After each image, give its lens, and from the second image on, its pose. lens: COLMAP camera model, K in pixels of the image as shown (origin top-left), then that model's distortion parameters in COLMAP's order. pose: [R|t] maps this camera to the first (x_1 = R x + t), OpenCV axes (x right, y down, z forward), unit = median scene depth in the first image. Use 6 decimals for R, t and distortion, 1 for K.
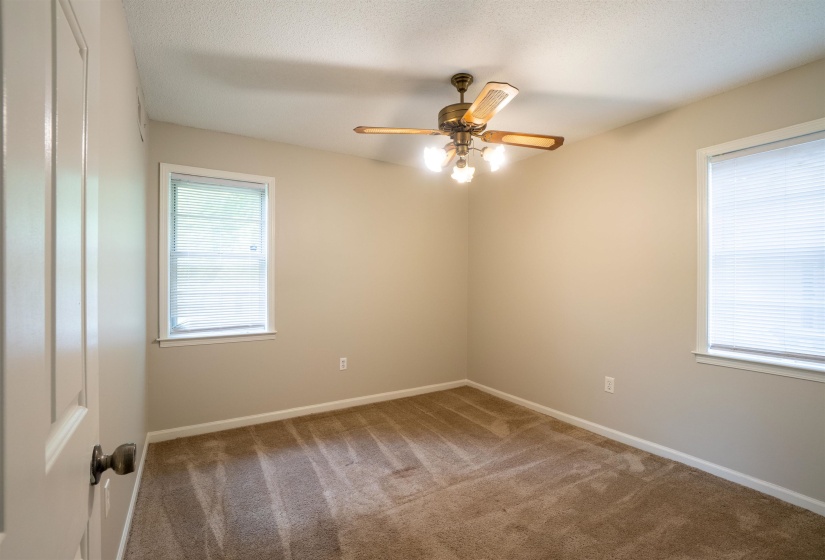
lens RADIAL K [[363.8, 0, 412.8], [0, 363.8, 279.4], [0, 0, 1]] dist [-0.064828, 0.020989]
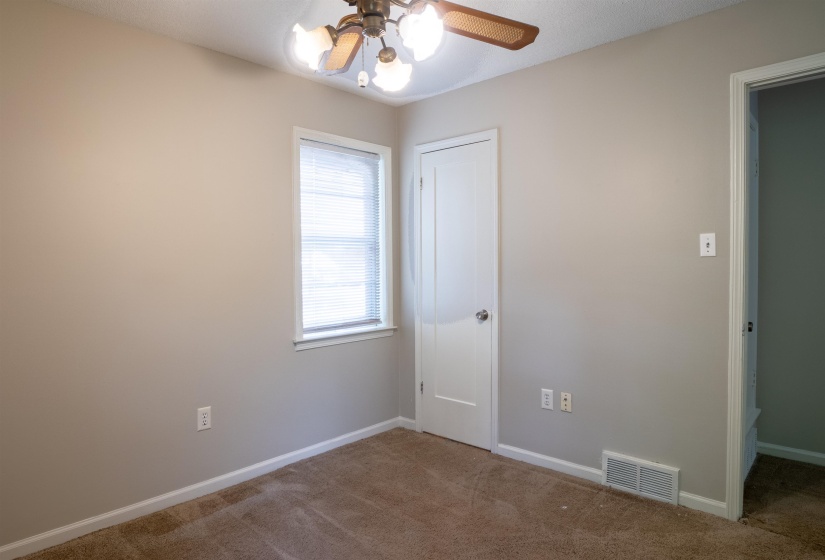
lens RADIAL K [[489.0, 0, 394.5], [0, 489.0, 280.7], [0, 0, 1]] dist [-0.021734, 0.000657]
pose [[-0.234923, -0.026064, 0.971665, -0.531000], [0.012248, 0.999482, 0.029772, 0.009299], [-0.971937, 0.018895, -0.234482, 1.034560]]
